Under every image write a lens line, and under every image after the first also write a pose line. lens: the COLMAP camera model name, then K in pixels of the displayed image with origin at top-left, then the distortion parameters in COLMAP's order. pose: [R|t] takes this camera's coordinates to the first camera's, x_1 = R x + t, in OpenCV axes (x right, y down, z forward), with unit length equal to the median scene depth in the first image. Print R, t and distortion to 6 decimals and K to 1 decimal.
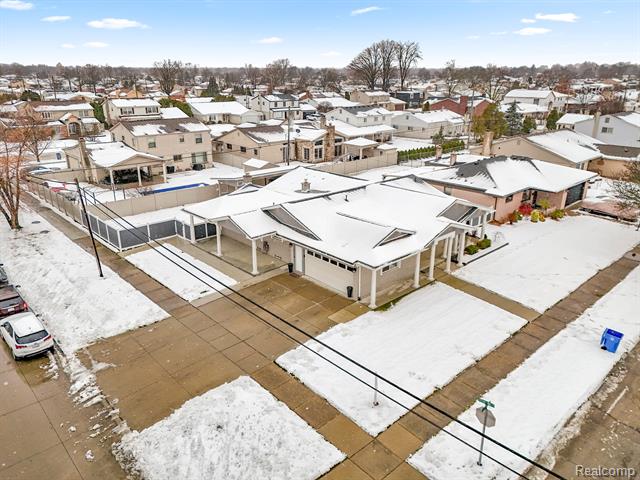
lens RADIAL K [[469.3, 0, 320.0], [0, 469.3, 240.0], [0, 0, 1]] dist [0.080672, -0.081490]
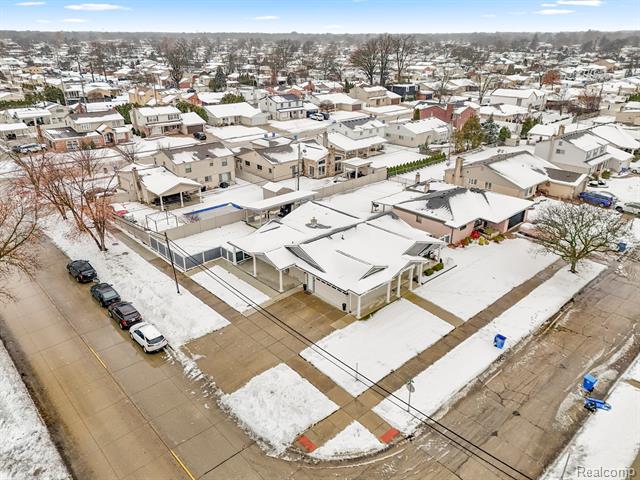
lens RADIAL K [[469.3, 0, 320.0], [0, 469.3, 240.0], [0, 0, 1]] dist [0.080672, -0.081490]
pose [[0.999999, 0.000240, -0.001086, -0.009751], [-0.000165, 0.997666, 0.068286, -0.142452], [0.001100, -0.068285, 0.997665, -0.351391]]
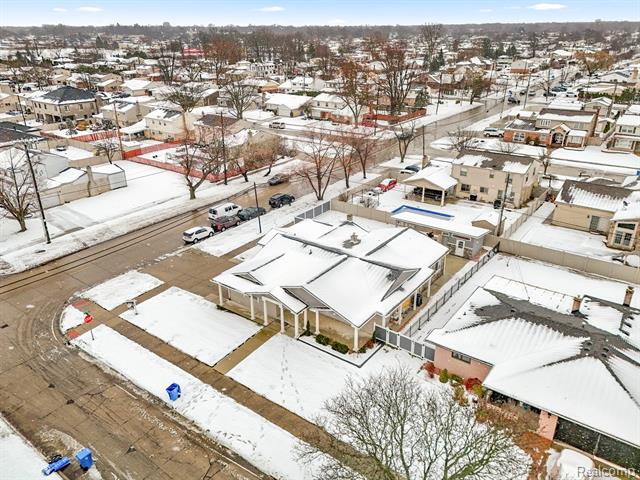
lens RADIAL K [[479.4, 0, 316.5], [0, 479.4, 241.6], [0, 0, 1]] dist [0.089501, -0.091314]
pose [[0.184210, 0.395662, -0.899732, 1.016273], [-0.322012, 0.889171, 0.325089, -0.449941], [0.928642, 0.229840, 0.291202, 0.483082]]
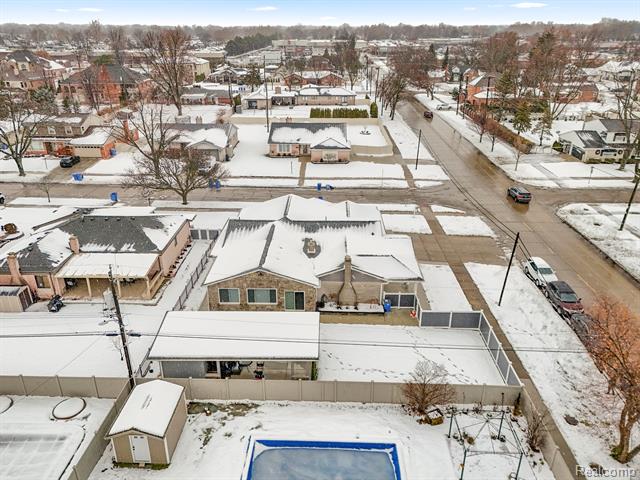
lens RADIAL K [[479.4, 0, 316.5], [0, 479.4, 241.6], [0, 0, 1]] dist [0.089501, -0.091314]
pose [[-0.719528, -0.288914, 0.631513, -0.652838], [0.229747, 0.759119, 0.609060, -0.710023], [-0.655360, 0.583324, -0.479830, 1.369350]]
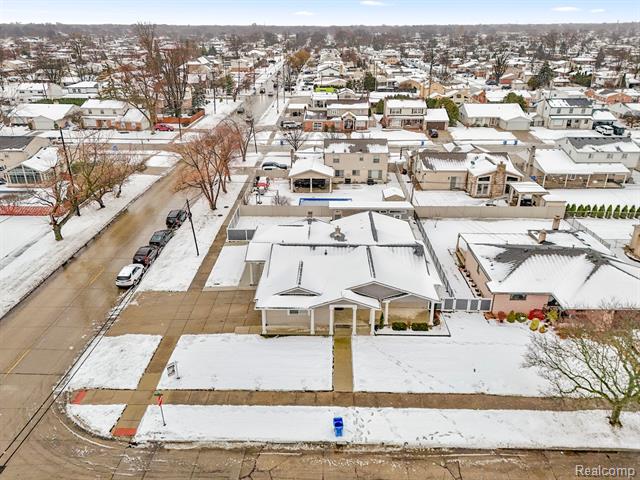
lens RADIAL K [[479.4, 0, 316.5], [0, 479.4, 241.6], [0, 0, 1]] dist [0.089501, -0.091314]
pose [[0.718828, 0.280060, -0.636280, 0.700343], [-0.230995, 0.959482, 0.161356, -0.260401], [0.655688, 0.030990, 0.754395, -0.024657]]
